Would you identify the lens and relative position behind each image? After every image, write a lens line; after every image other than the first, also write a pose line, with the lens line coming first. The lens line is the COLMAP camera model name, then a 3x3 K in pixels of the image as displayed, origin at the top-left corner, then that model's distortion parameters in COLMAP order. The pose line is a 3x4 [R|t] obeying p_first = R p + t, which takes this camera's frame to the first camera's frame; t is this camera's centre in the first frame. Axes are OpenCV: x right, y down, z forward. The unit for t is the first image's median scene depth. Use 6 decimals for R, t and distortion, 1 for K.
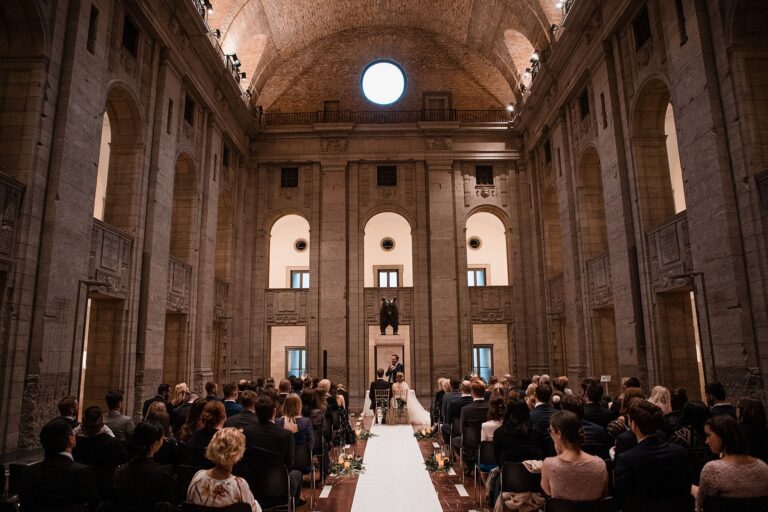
lens RADIAL K [[543.7, 0, 384.0], [0, 543.7, 256.0], [0, 0, 1]] dist [-0.098529, -0.000034]
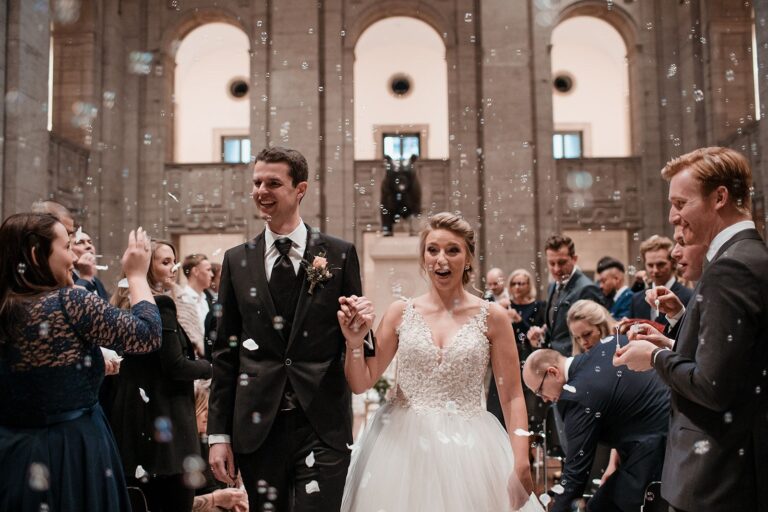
lens RADIAL K [[749.0, 0, 384.0], [0, 749.0, 256.0], [0, 0, 1]] dist [-0.015994, -0.023942]
pose [[0.999780, -0.001795, -0.020895, 0.006277], [0.004240, 0.993058, 0.117549, 0.064258], [0.020539, -0.117611, 0.992847, 0.271708]]
